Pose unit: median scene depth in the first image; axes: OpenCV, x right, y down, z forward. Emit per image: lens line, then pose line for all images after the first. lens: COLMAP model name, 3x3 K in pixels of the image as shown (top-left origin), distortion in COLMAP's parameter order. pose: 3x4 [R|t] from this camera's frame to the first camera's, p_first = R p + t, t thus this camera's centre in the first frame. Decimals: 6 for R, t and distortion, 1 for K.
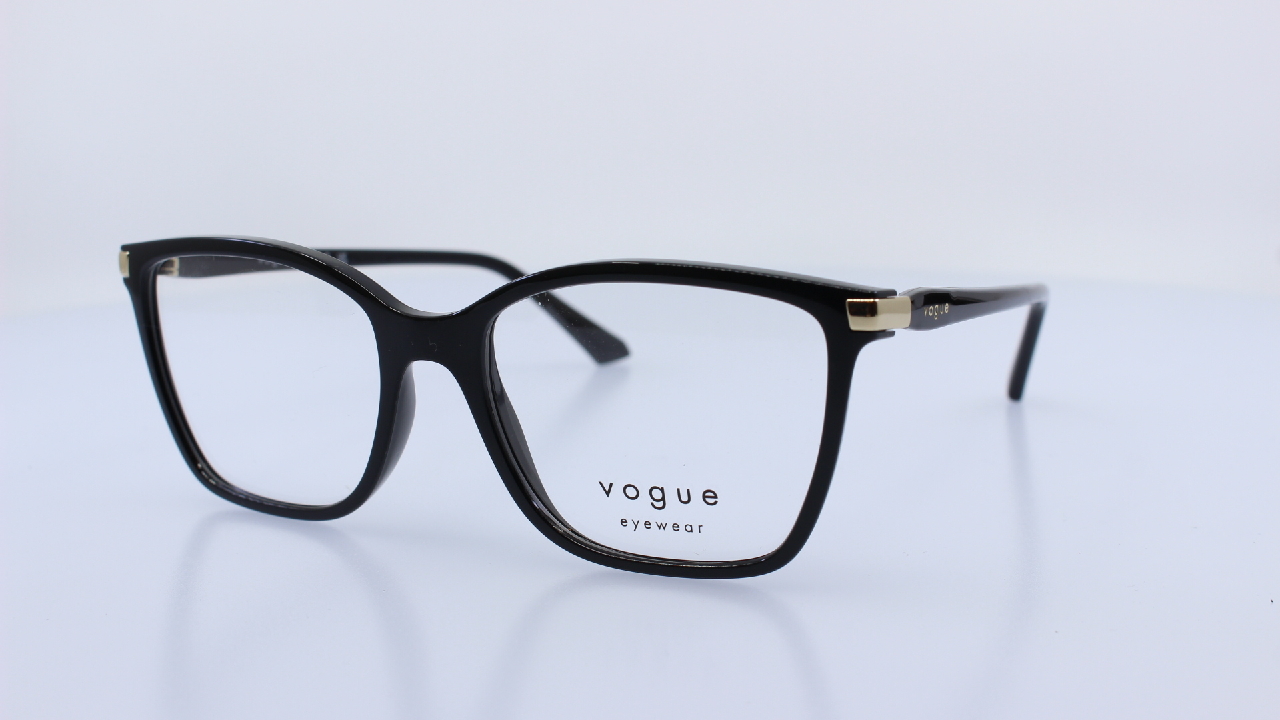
lens RADIAL K [[1646.4, 0, 640.0], [0, 1646.4, 360.0], [0, 0, 1]] dist [-0.154644, 0.001811]
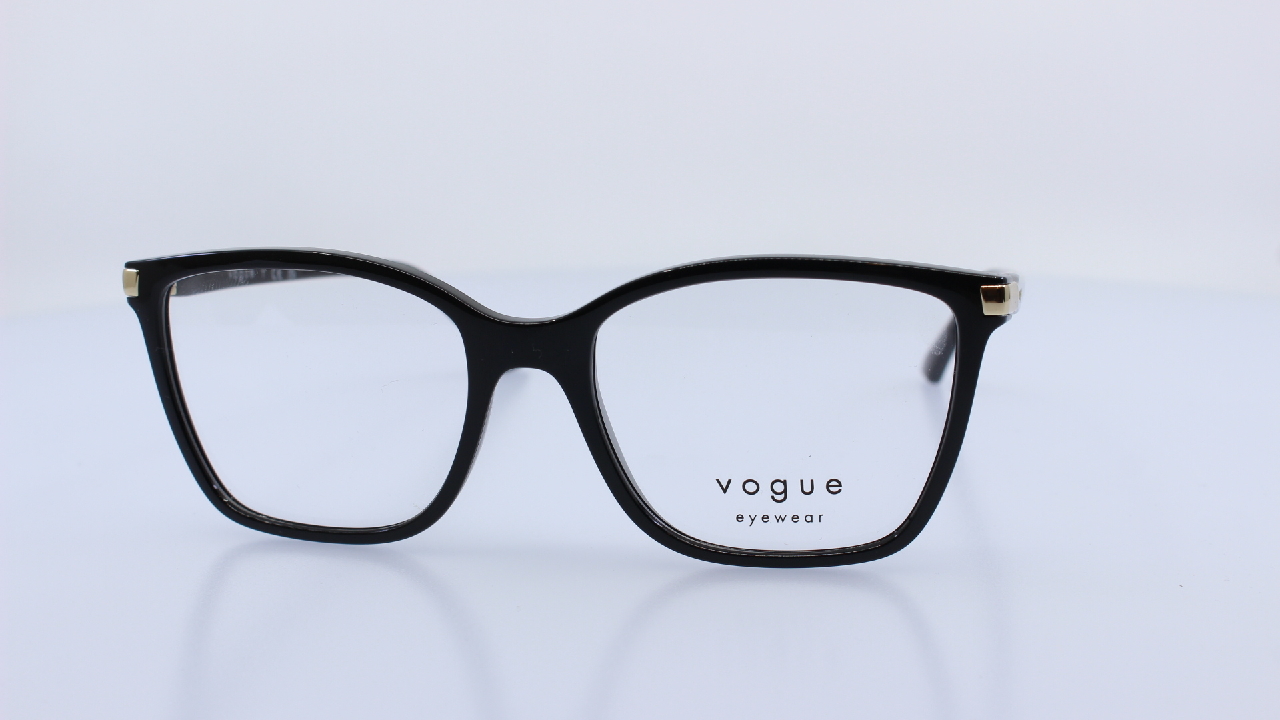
lens RADIAL K [[1646.4, 0, 640.0], [0, 1646.4, 360.0], [0, 0, 1]] dist [-0.154644, 0.001811]
pose [[0.965701, -0.056655, 0.253402, -0.320925], [0.054290, 0.998392, 0.016321, -0.017335], [-0.253919, -0.002004, 0.967223, 0.046851]]
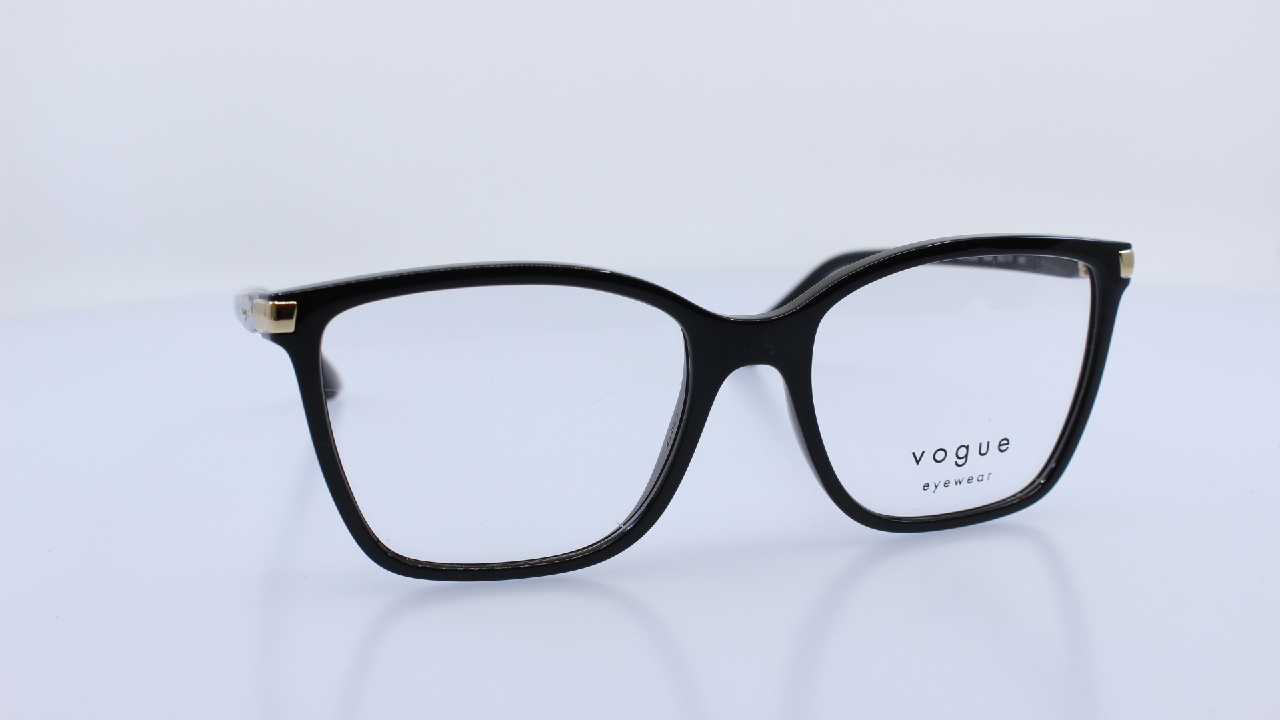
lens RADIAL K [[1646.4, 0, 640.0], [0, 1646.4, 360.0], [0, 0, 1]] dist [-0.154644, 0.001811]
pose [[0.723239, -0.141118, 0.676026, -0.860458], [0.139572, 0.988568, 0.057041, -0.069646], [-0.676346, 0.053101, 0.734667, 0.345088]]
